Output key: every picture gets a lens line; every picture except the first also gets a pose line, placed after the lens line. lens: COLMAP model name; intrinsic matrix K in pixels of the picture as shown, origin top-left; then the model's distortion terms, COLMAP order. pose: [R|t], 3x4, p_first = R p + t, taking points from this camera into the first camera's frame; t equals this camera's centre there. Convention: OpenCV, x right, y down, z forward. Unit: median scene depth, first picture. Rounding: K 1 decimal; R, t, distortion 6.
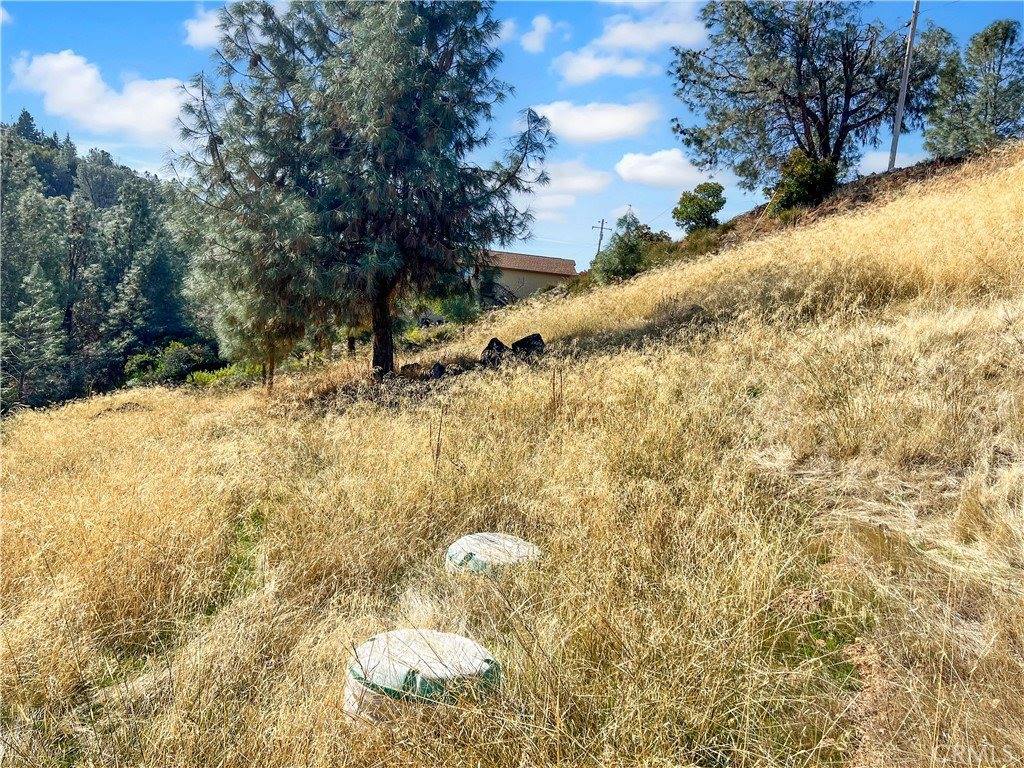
lens RADIAL K [[802.7, 0, 512.0], [0, 802.7, 384.0], [0, 0, 1]] dist [0.046222, -0.006010]
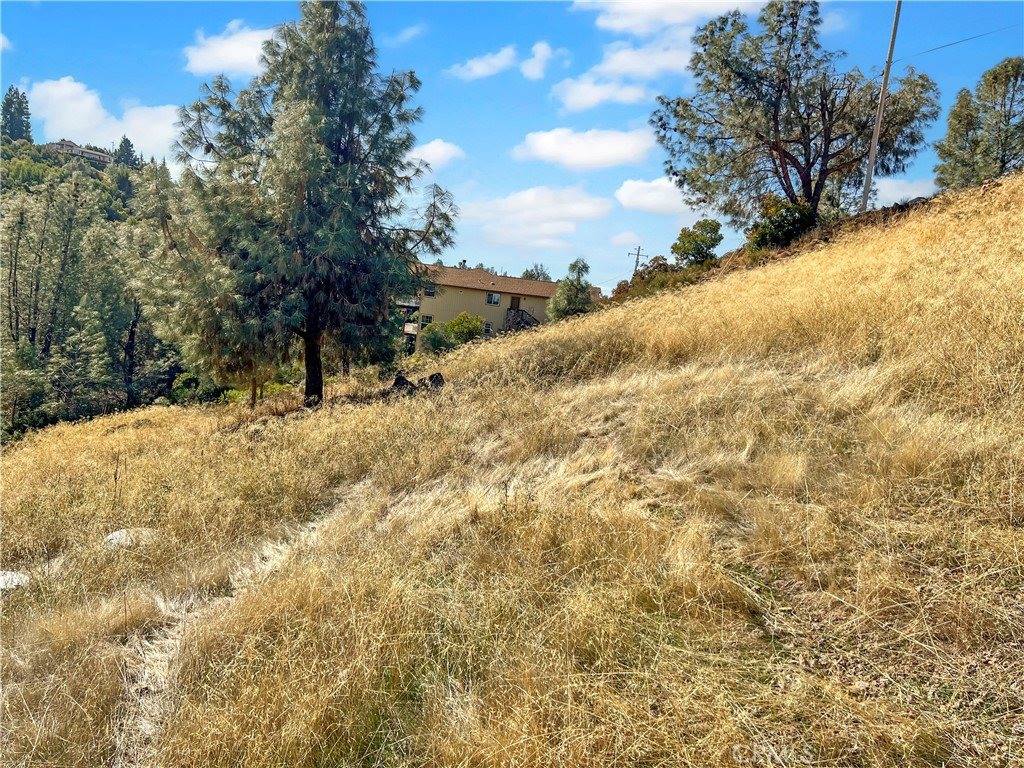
lens RADIAL K [[814.2, 0, 512.0], [0, 814.2, 384.0], [0, 0, 1]] dist [0.056888, -0.004666]
pose [[0.994395, 0.021335, -0.103557, 0.125770], [-0.023485, 0.999532, -0.019581, -0.012571], [0.103090, 0.021903, 0.994431, -0.083718]]
